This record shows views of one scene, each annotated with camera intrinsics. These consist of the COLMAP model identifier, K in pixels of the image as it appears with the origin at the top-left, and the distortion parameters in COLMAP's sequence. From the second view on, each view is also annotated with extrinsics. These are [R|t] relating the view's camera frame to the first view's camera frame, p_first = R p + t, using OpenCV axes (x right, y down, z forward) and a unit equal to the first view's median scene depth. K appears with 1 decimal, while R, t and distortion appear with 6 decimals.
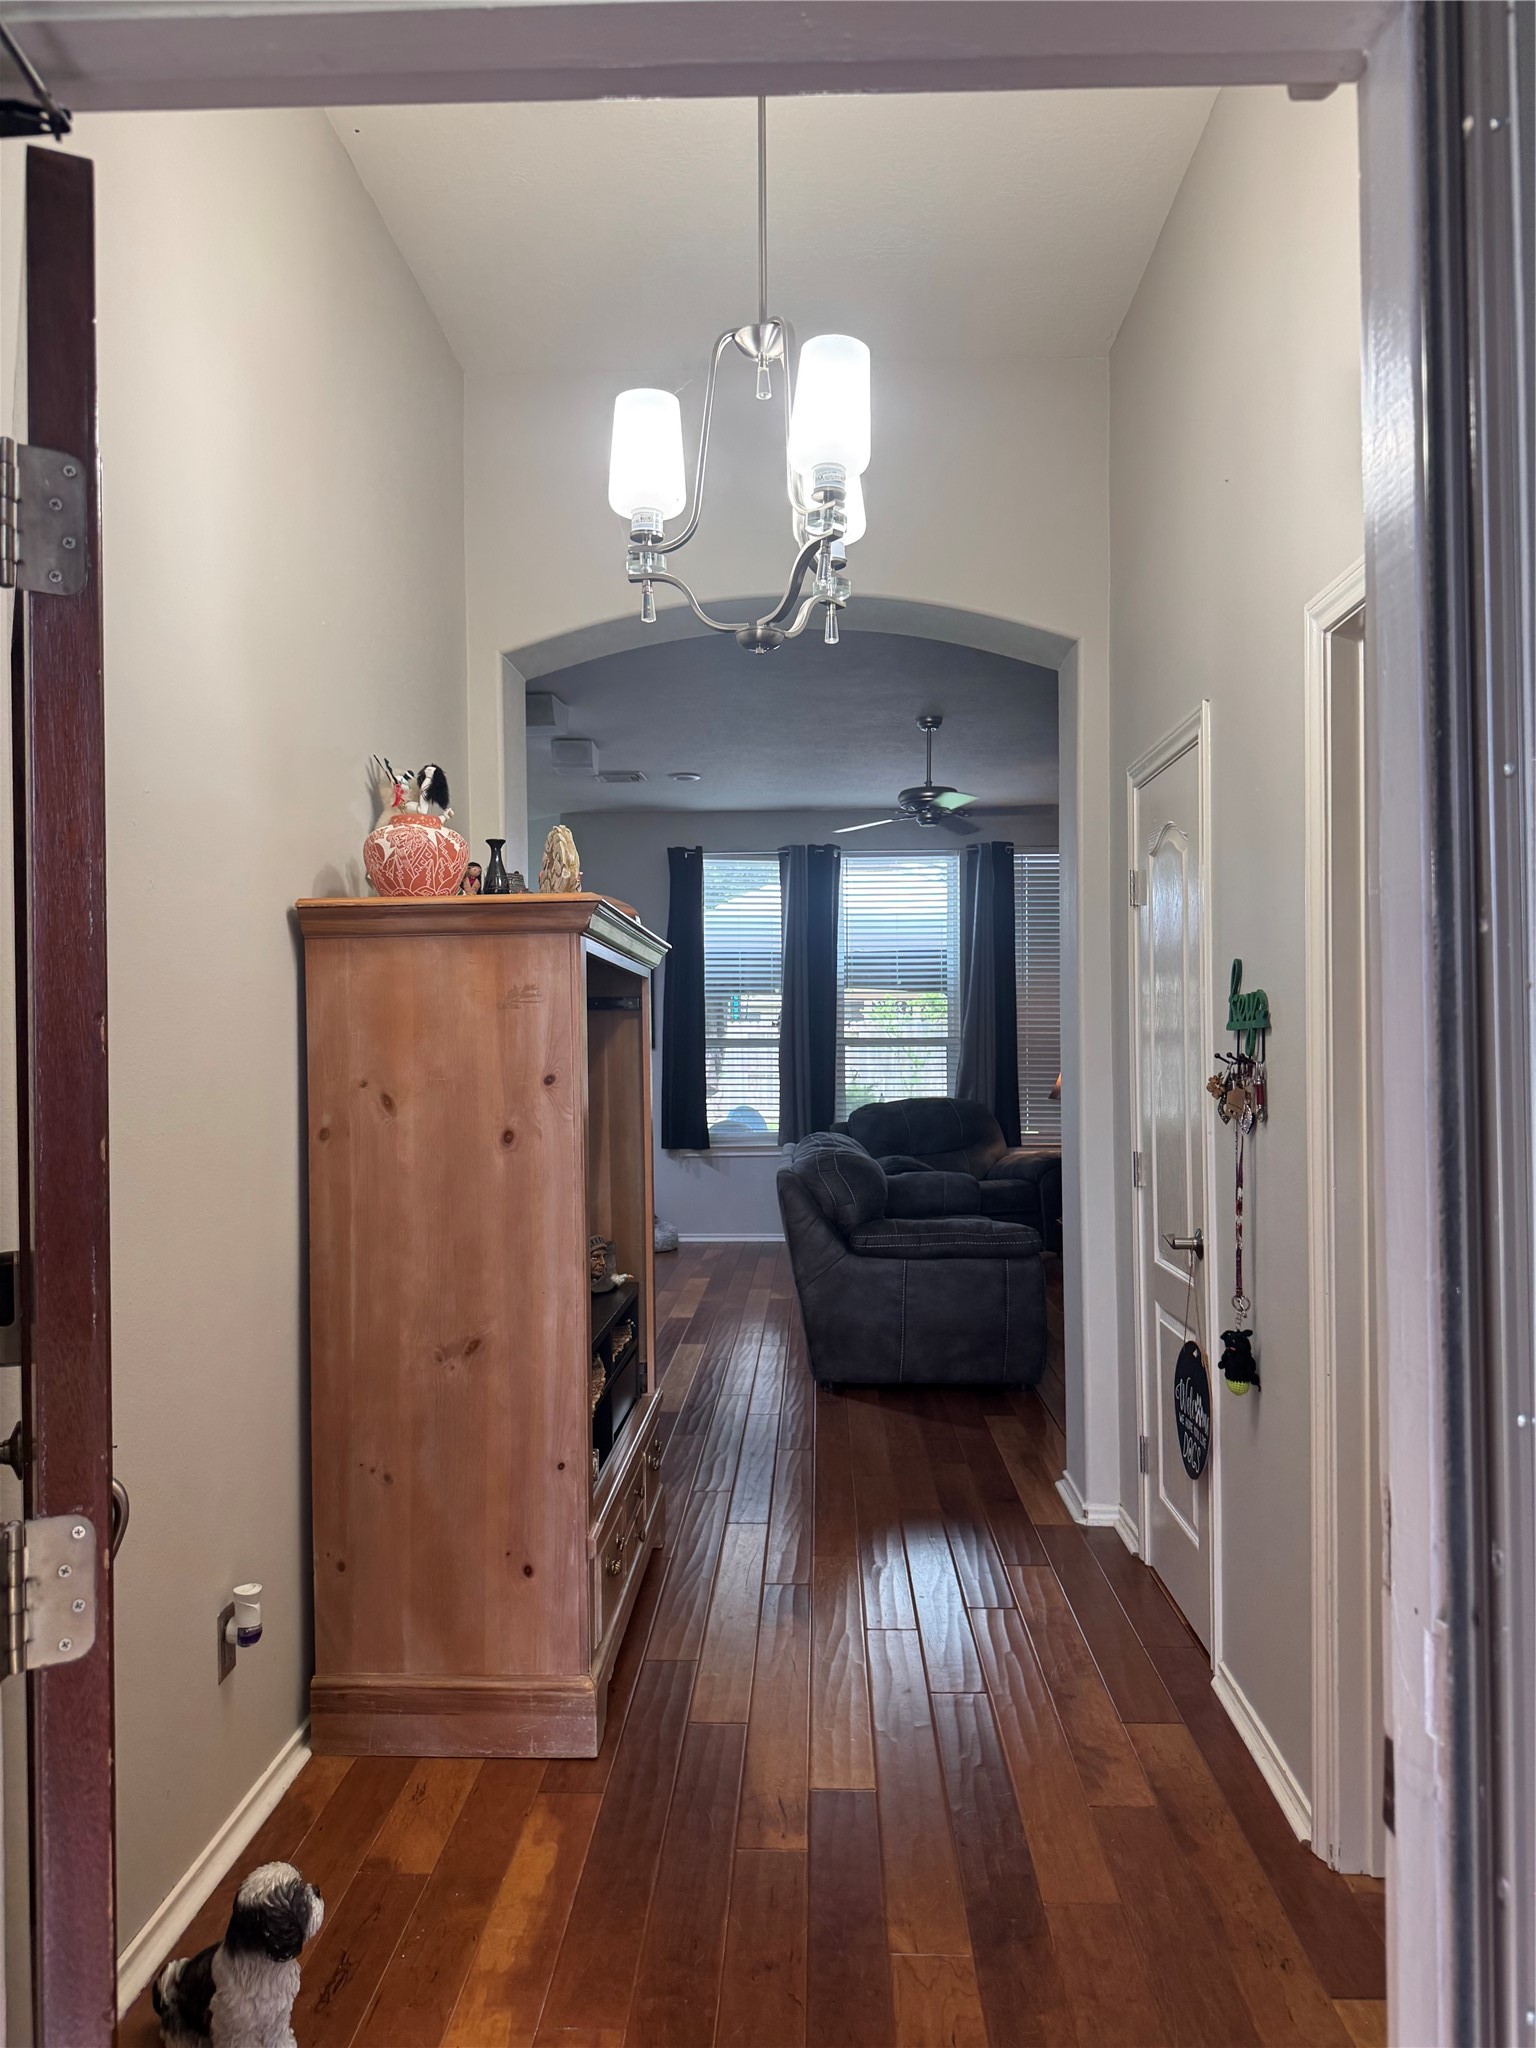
lens RADIAL K [[1433.0, 0, 768.0], [0, 1433.0, 1024.0], [0, 0, 1]] dist [0.193789, -0.218907]
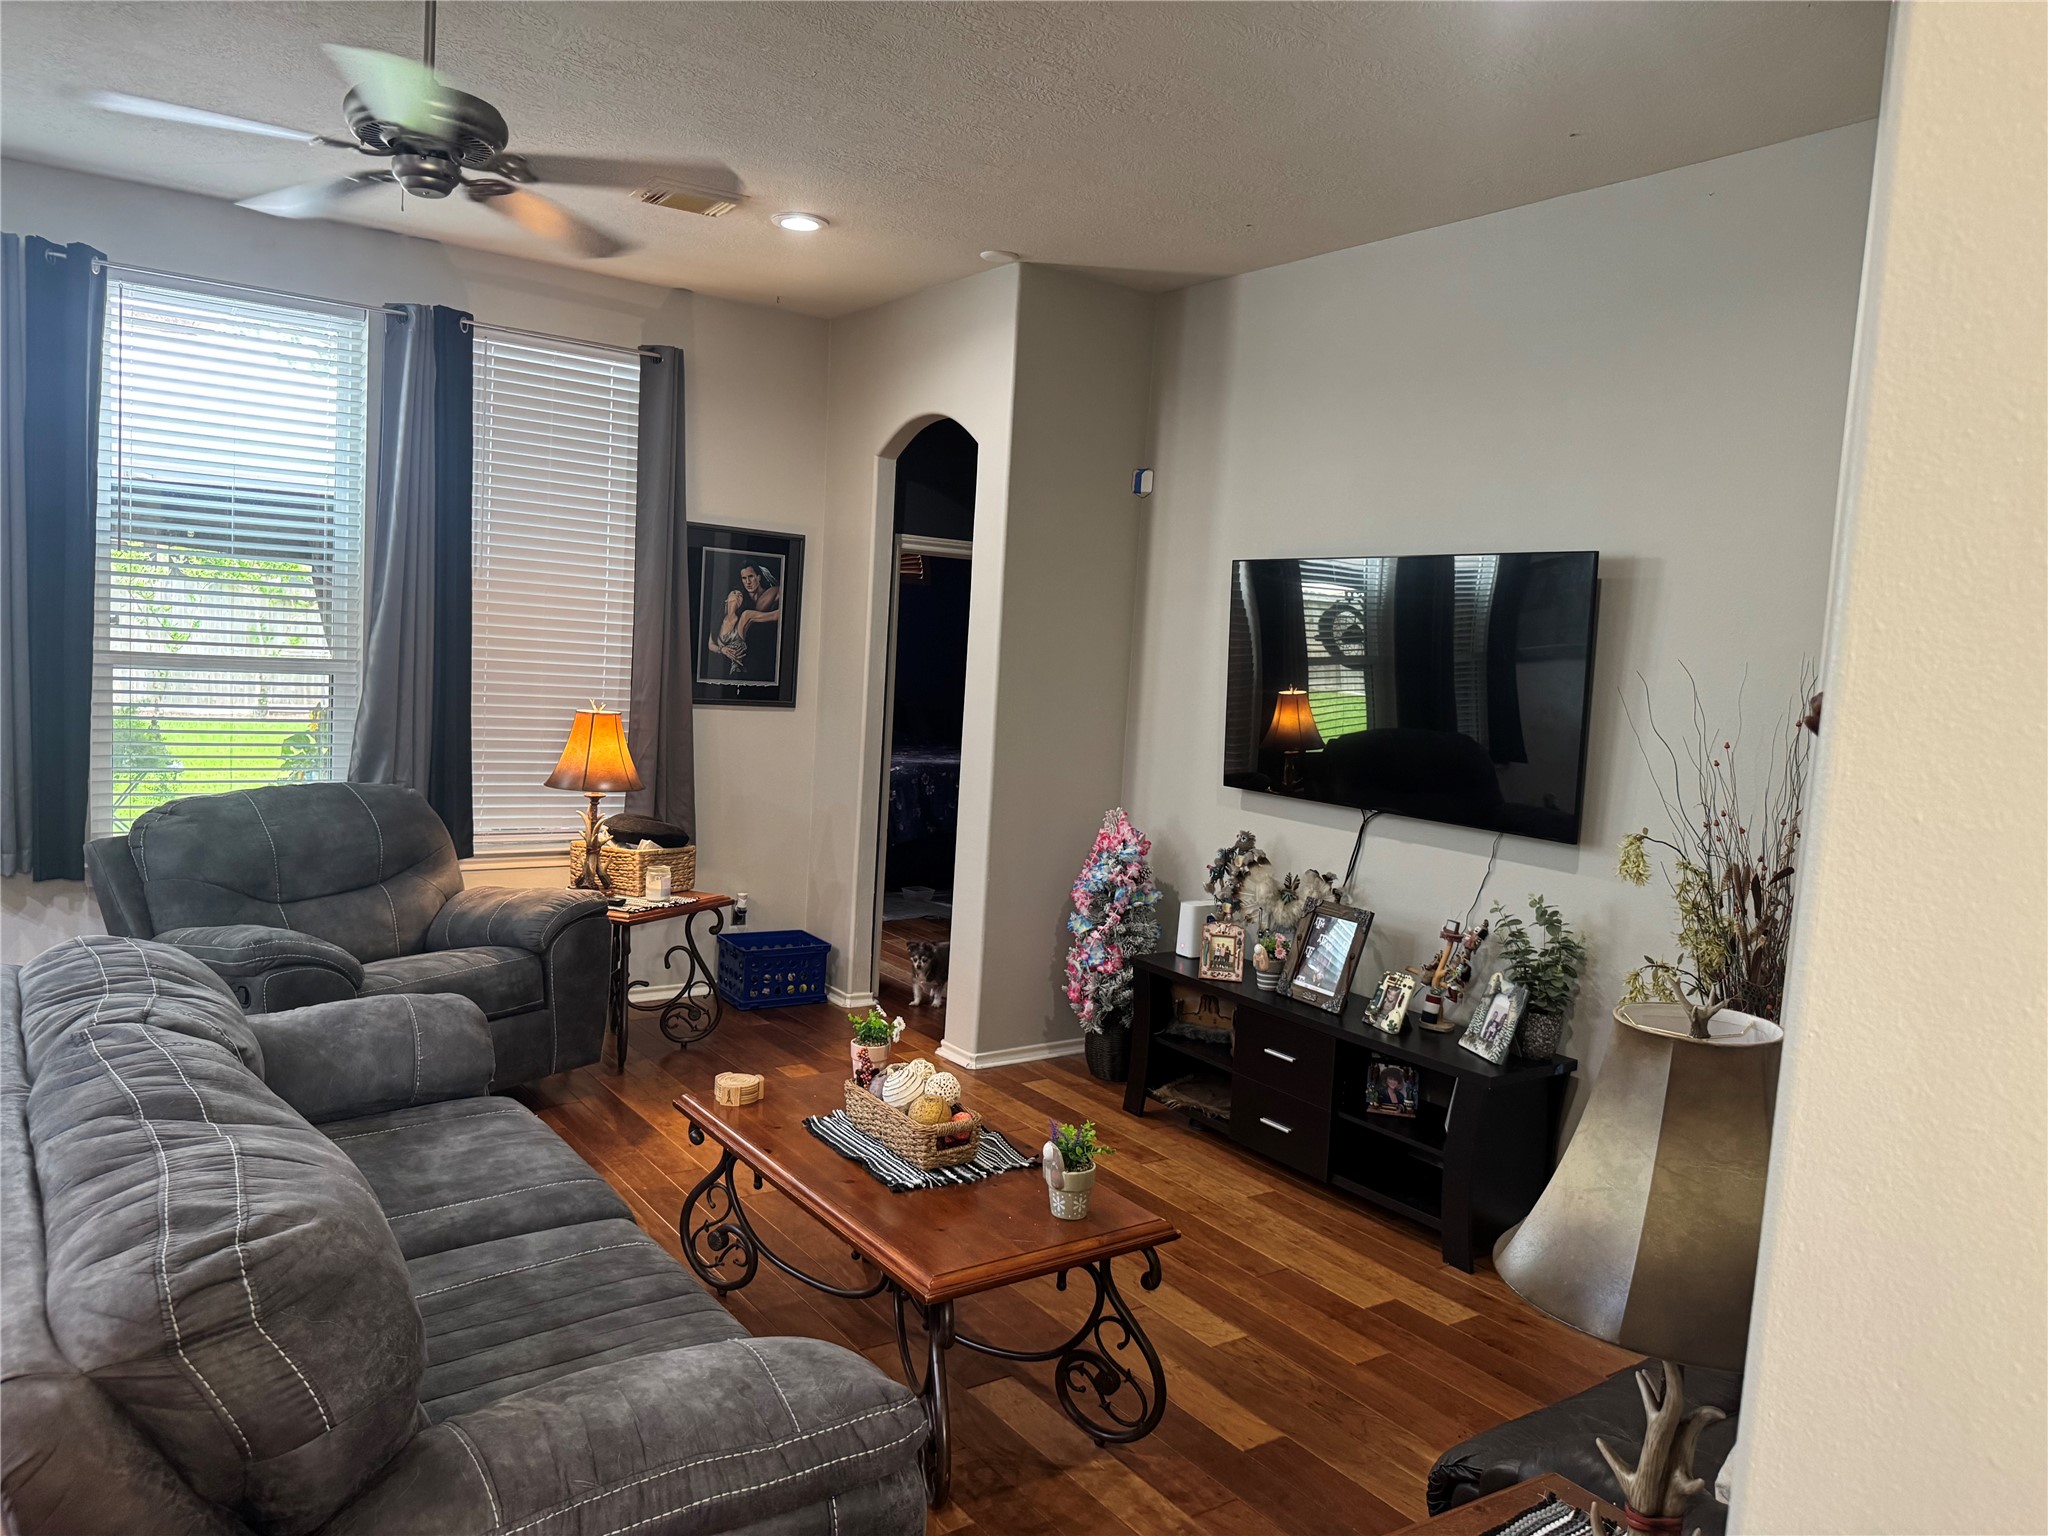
lens RADIAL K [[1433.0, 0, 1024.0], [0, 1433.0, 768.0], [0, 0, 1]] dist [0.193789, -0.218907]
pose [[0.799103, -0.002051, 0.601190, -0.005063], [-0.067774, 0.993312, 0.093473, -0.020238], [-0.597361, -0.115440, 0.793620, 0.402602]]
